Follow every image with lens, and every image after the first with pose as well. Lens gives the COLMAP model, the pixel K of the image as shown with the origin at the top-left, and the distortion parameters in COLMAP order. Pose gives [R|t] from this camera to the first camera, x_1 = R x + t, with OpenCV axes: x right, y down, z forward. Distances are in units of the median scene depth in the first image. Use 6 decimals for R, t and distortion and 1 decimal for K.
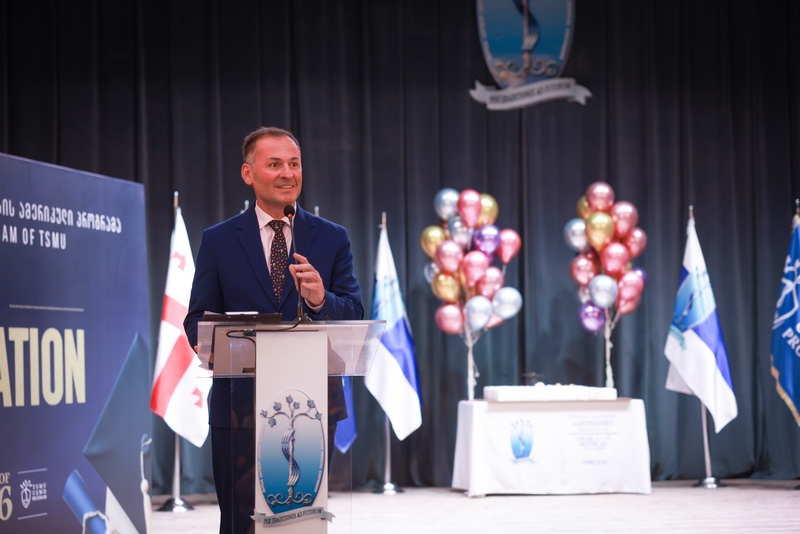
lens RADIAL K [[1569.3, 0, 400.0], [0, 1569.3, 267.0], [0, 0, 1]] dist [0.341381, -0.171462]
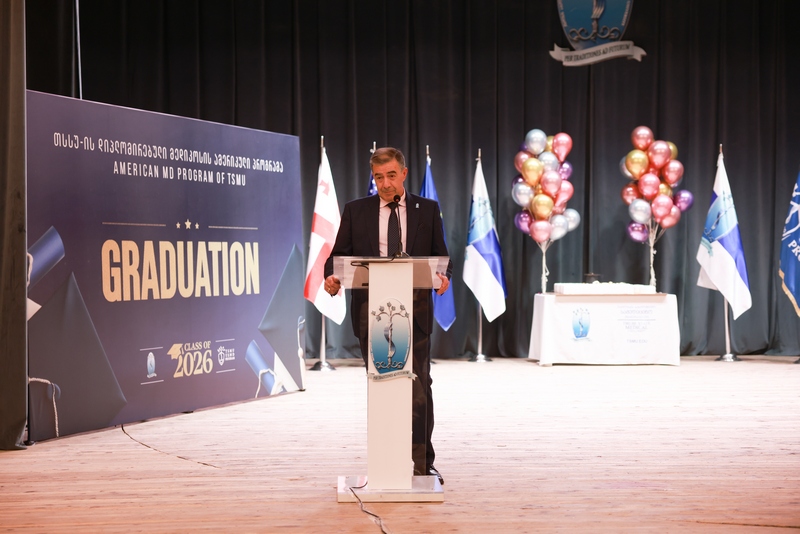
lens RADIAL K [[1339.8, 0, 400.0], [0, 1339.8, 267.0], [0, 0, 1]] dist [0.320693, 0.008774]
pose [[0.996448, 0.012093, -0.083337, 0.018750], [-0.005958, 0.997279, 0.073482, -0.018919], [0.083999, -0.072725, 0.993808, -0.124110]]
